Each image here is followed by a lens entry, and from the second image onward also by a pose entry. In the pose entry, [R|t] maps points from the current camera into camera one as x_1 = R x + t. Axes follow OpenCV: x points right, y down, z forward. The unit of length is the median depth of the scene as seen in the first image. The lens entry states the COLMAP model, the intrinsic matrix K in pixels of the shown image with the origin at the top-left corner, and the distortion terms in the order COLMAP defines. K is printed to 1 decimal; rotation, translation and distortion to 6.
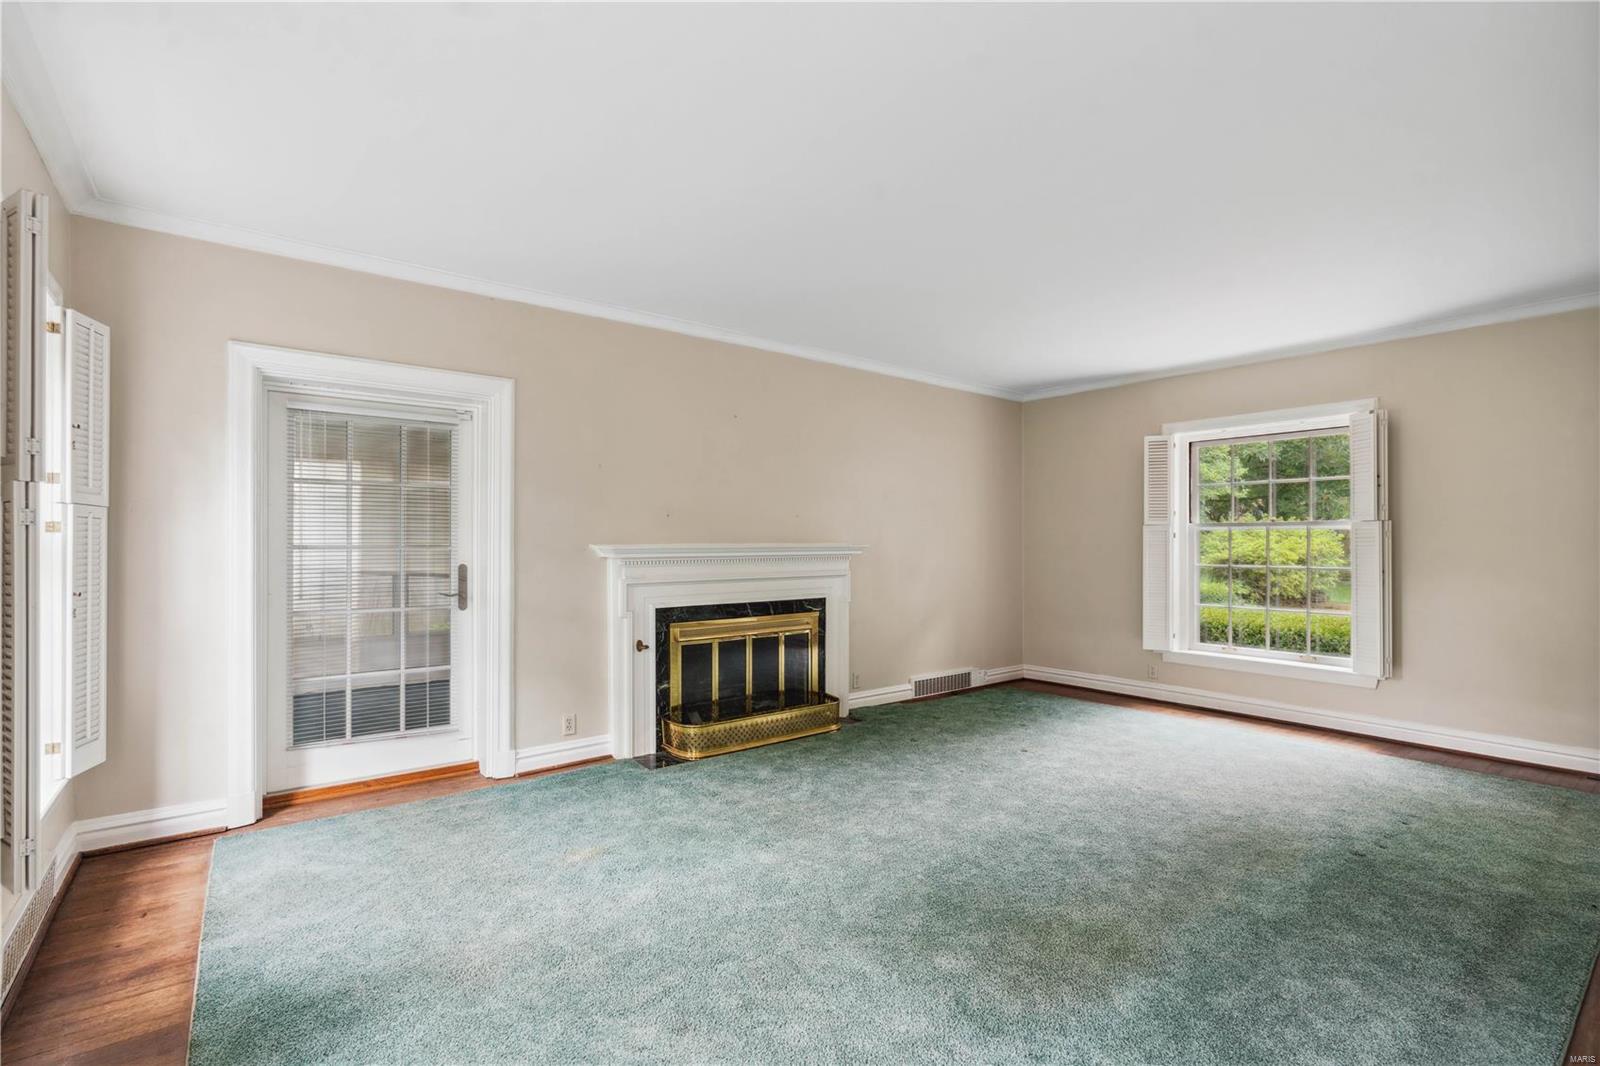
lens RADIAL K [[727.7, 0, 799.4], [0, 727.7, 540.6], [0, 0, 1]] dist [-0.011566, 0.004011]
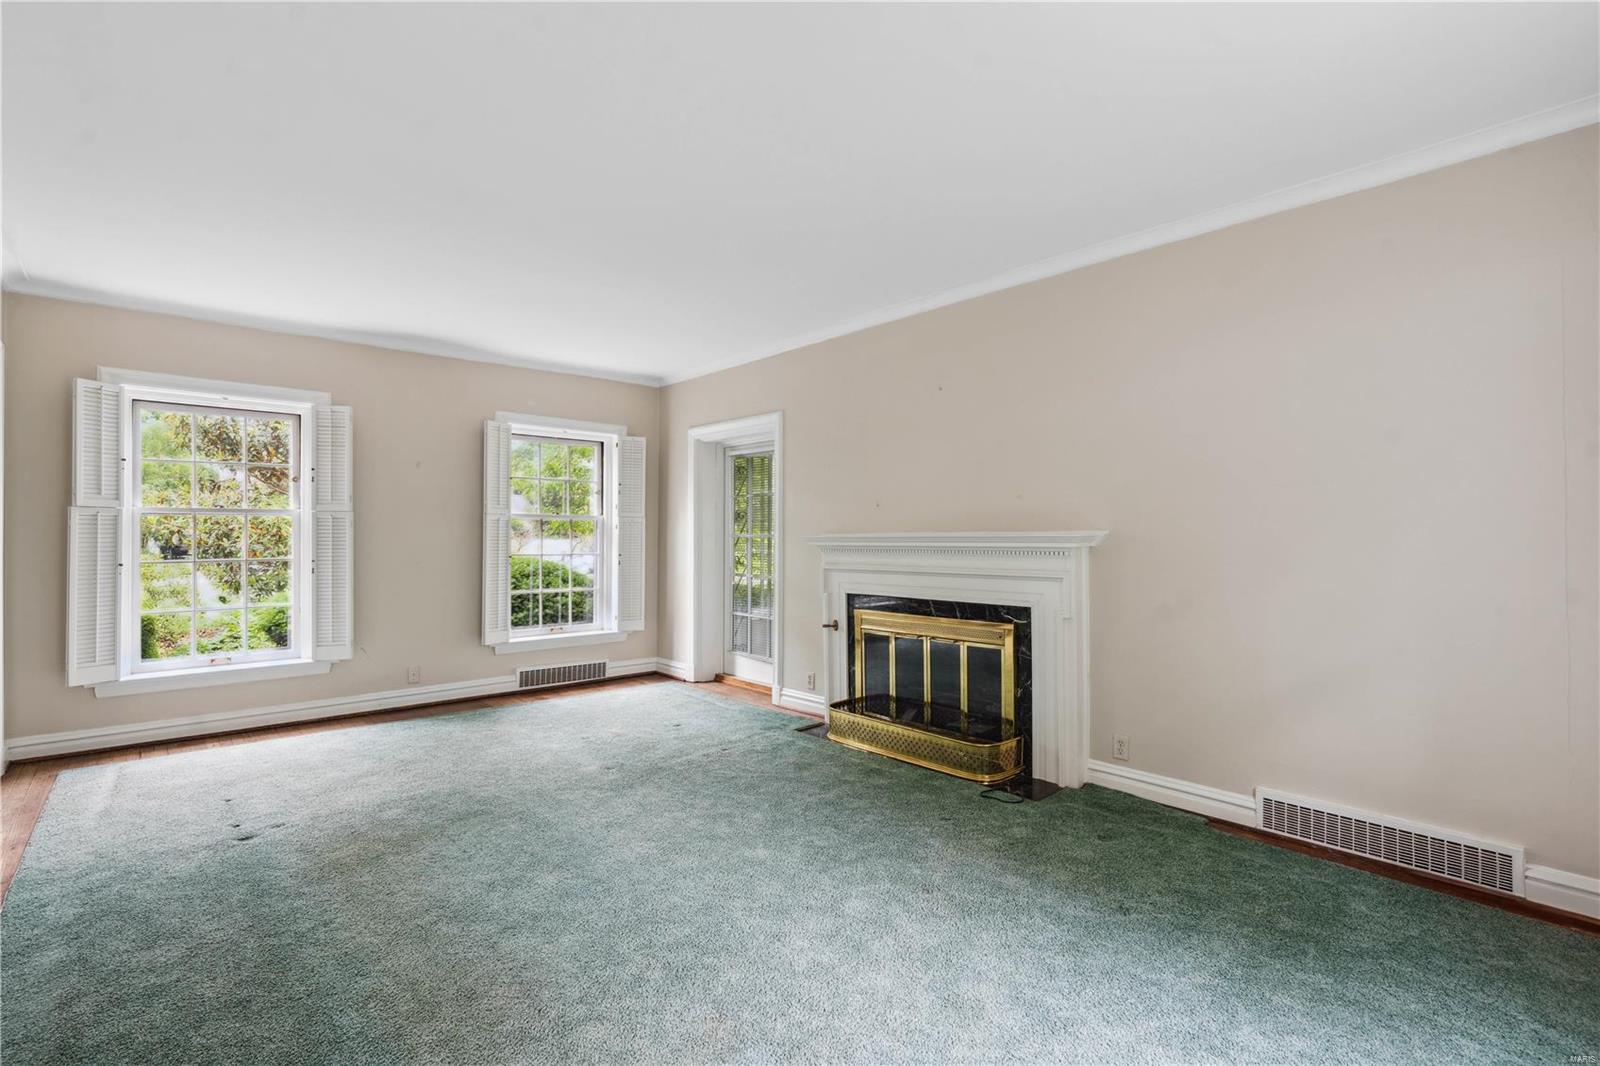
lens RADIAL K [[727.7, 0, 798.6], [0, 727.7, 527.5], [0, 0, 1]] dist [-0.011566, 0.004011]
pose [[0.074201, -0.010440, -0.997189, 0.860120], [0.005162, 0.999936, -0.010085, 0.006934], [0.997230, -0.004399, 0.074250, 0.840630]]
